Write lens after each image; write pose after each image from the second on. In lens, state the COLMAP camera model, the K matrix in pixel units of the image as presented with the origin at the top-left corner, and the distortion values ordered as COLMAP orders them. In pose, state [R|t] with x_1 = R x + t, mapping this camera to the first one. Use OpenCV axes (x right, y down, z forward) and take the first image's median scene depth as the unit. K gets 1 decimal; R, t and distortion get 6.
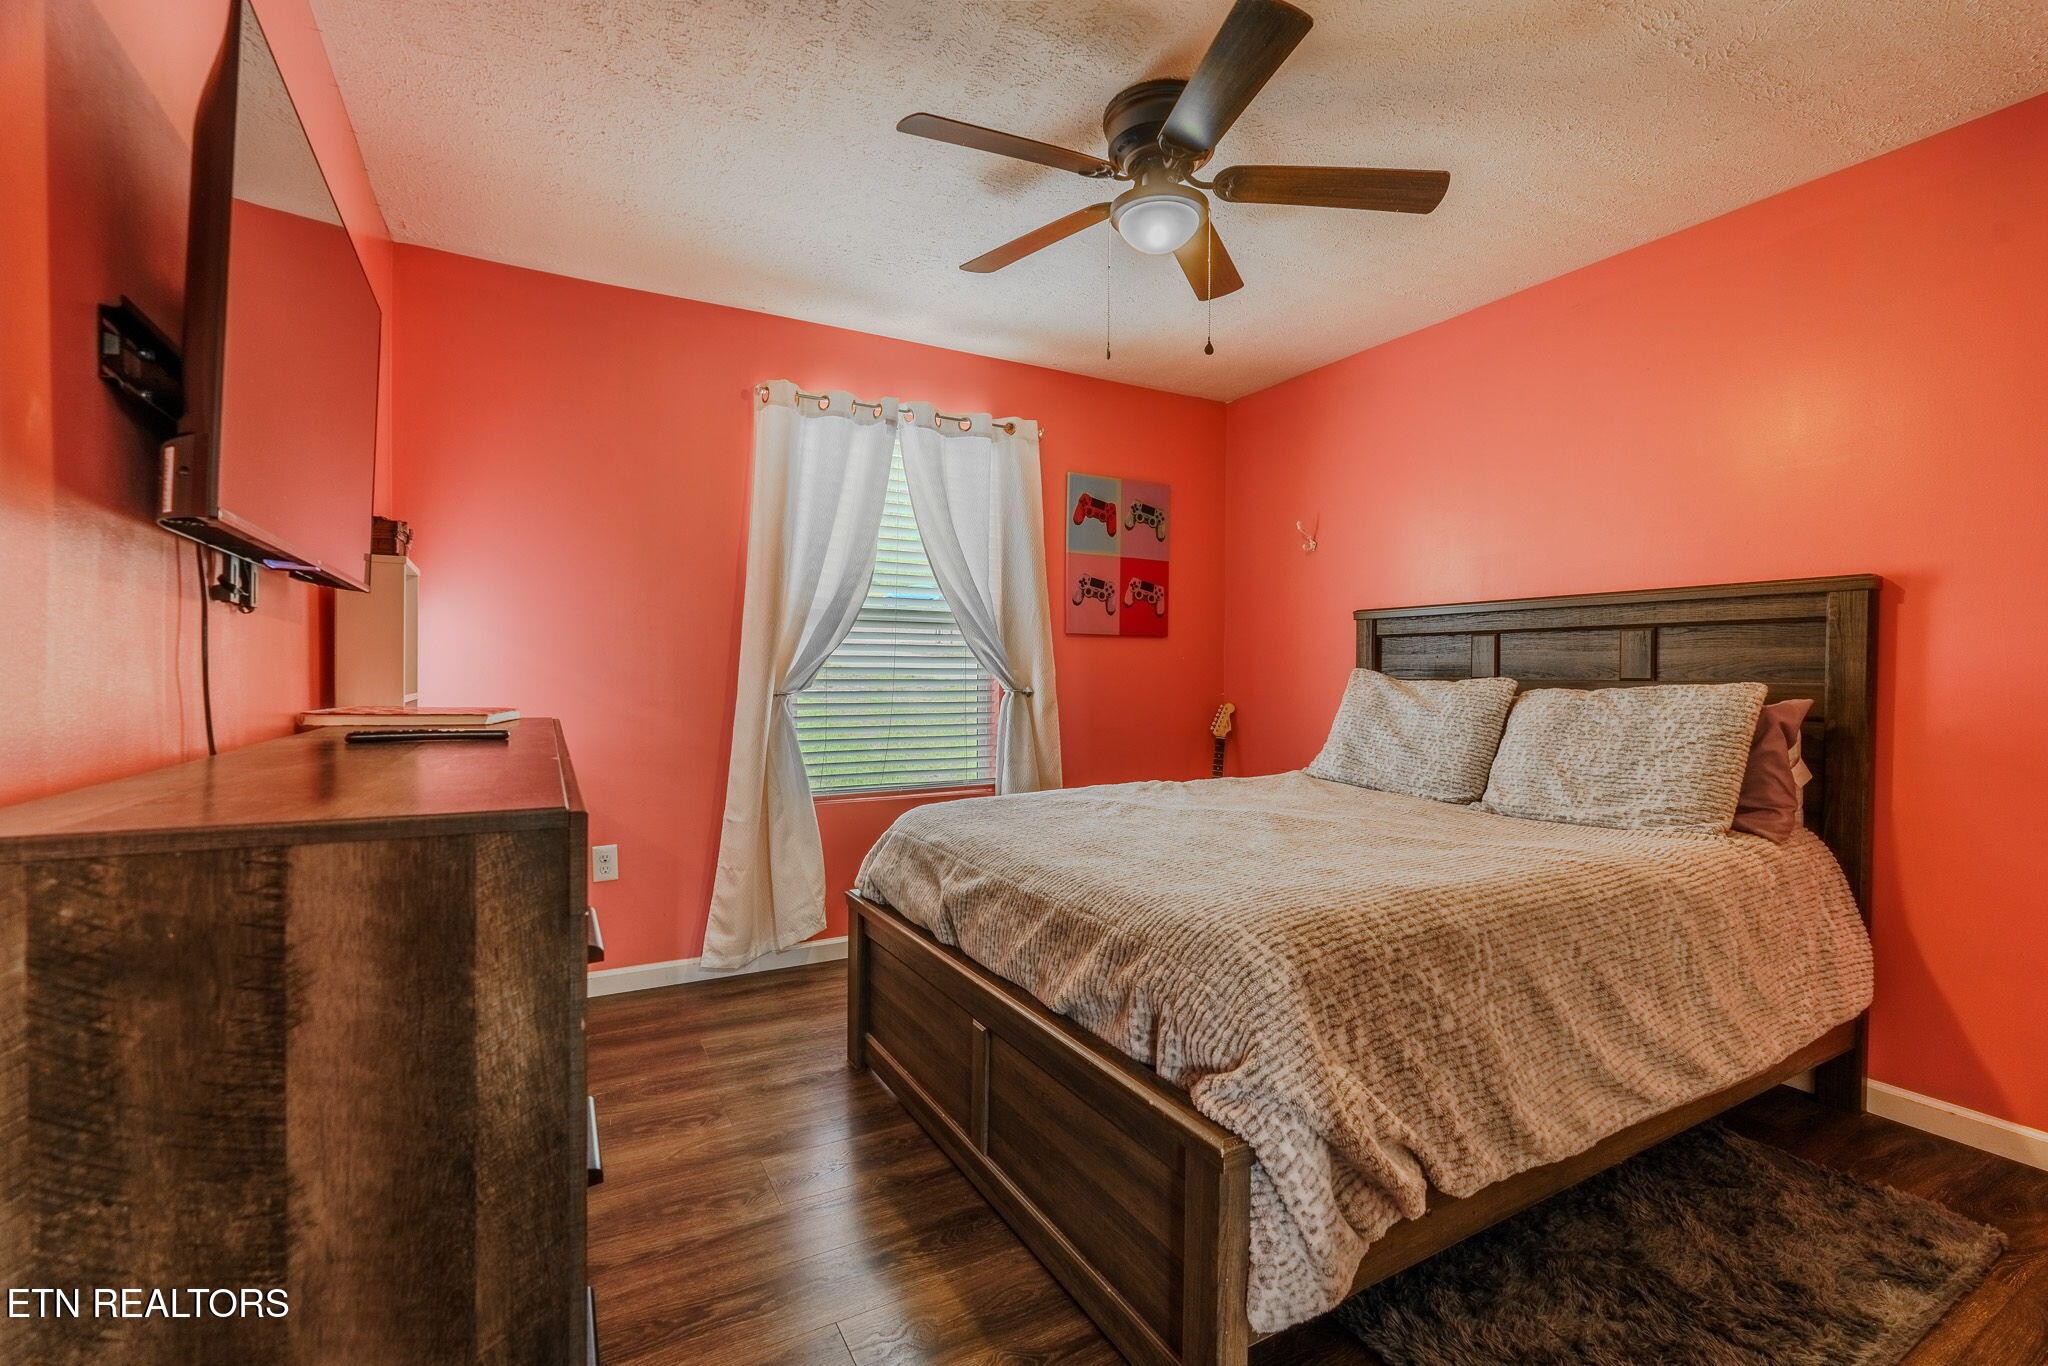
lens RADIAL K [[909.0, 0, 1024.0], [0, 909.0, 683.0], [0, 0, 1]] dist [-0.001779, -0.000018]
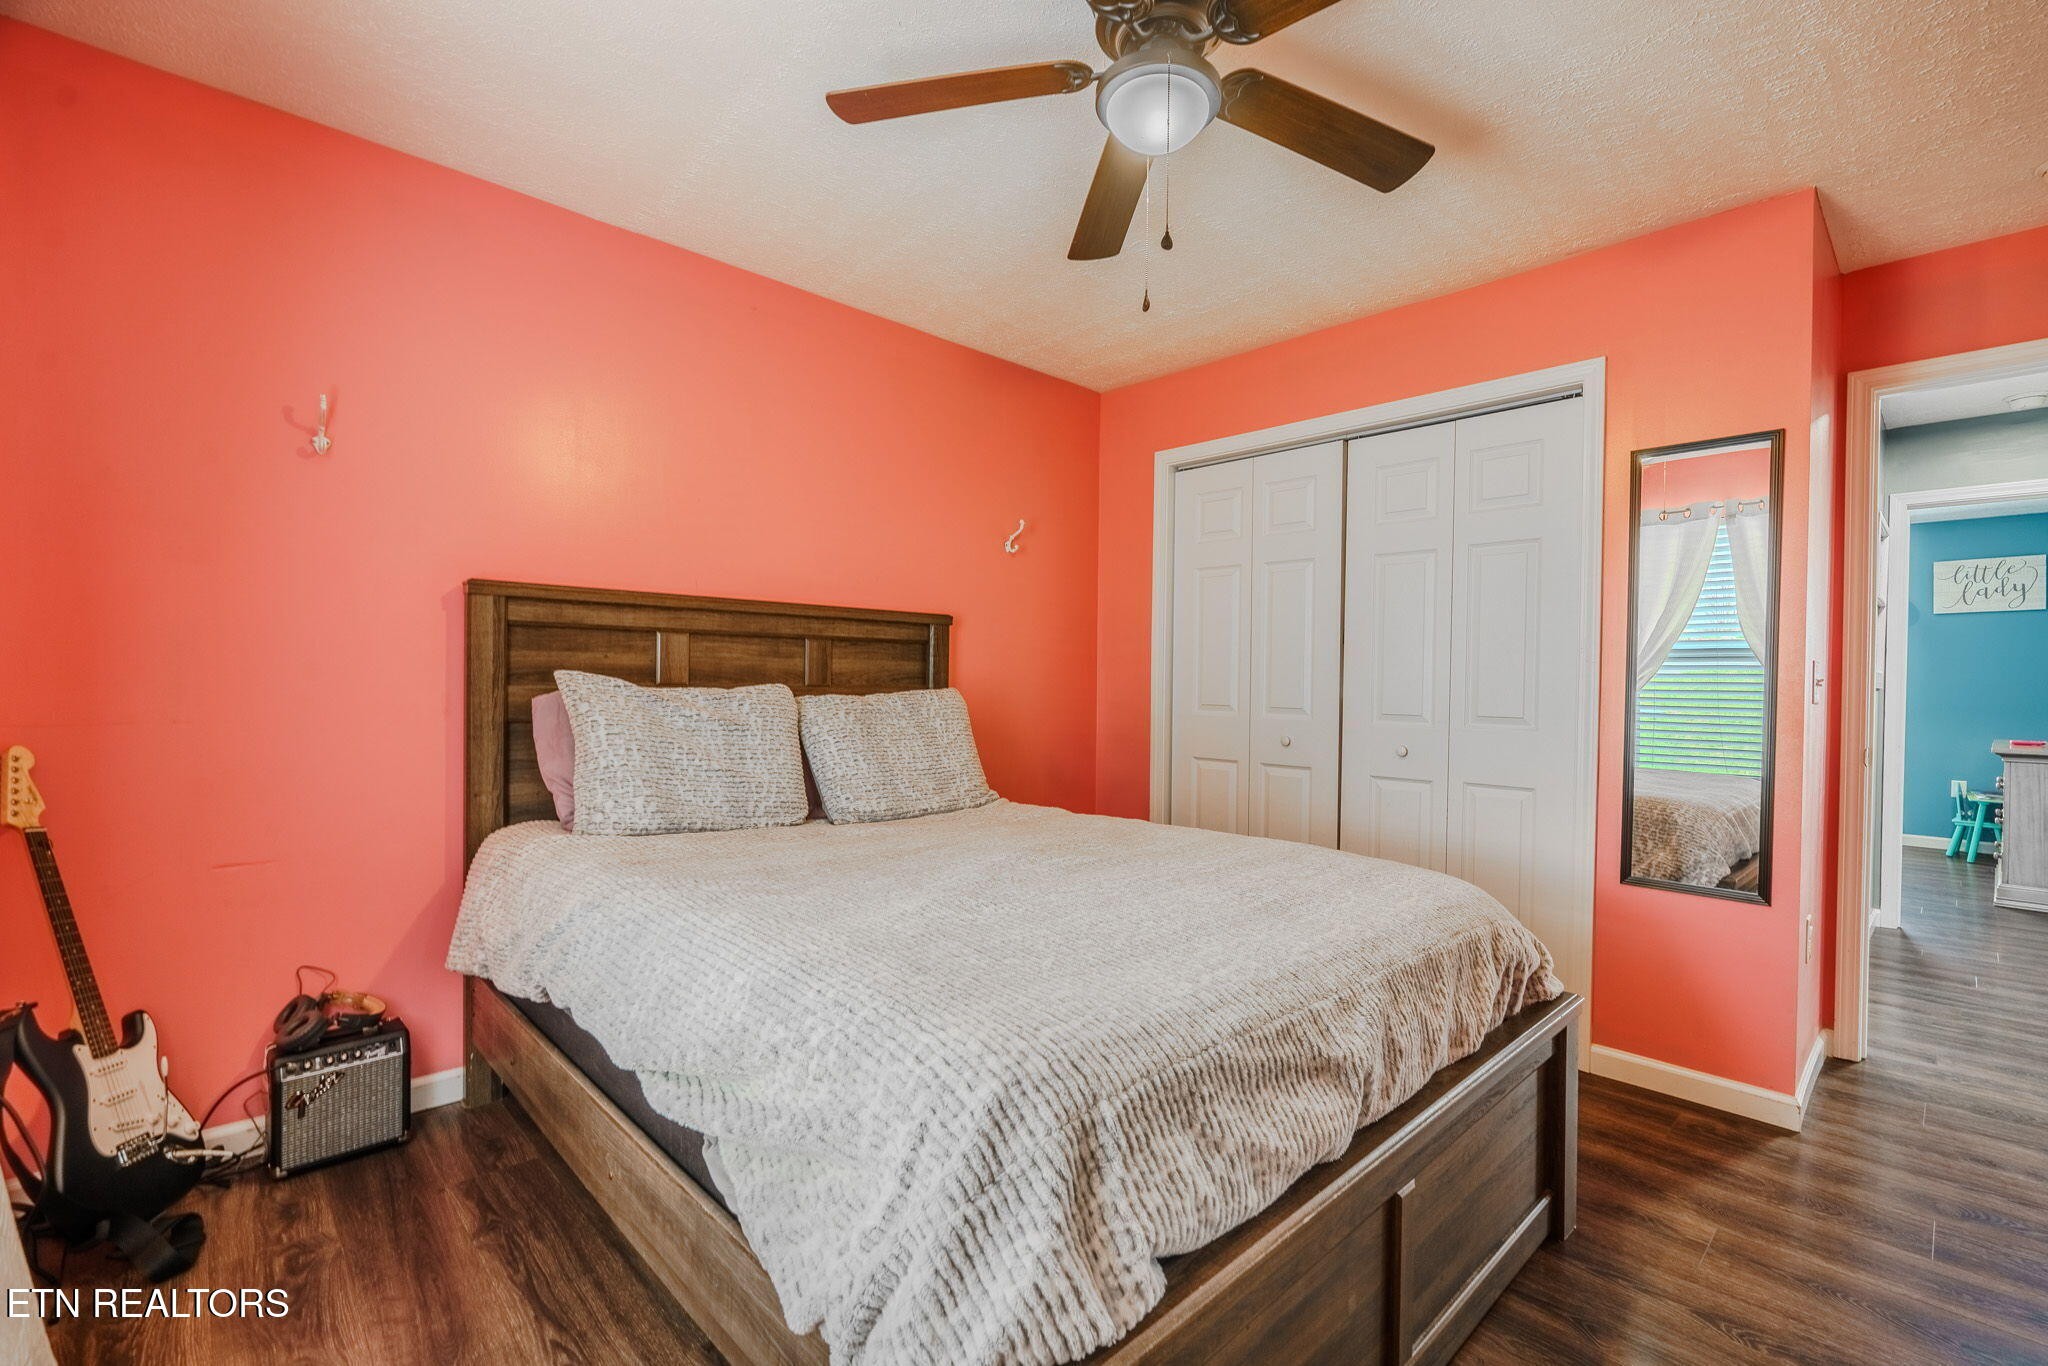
lens RADIAL K [[909.0, 0, 1024.0], [0, 909.0, 683.0], [0, 0, 1]] dist [-0.001779, -0.000018]
pose [[-0.261863, -0.008985, 0.965063, -0.464092], [-0.002726, 0.999960, 0.008570, -0.016825], [-0.965101, -0.000386, -0.261877, 1.046450]]
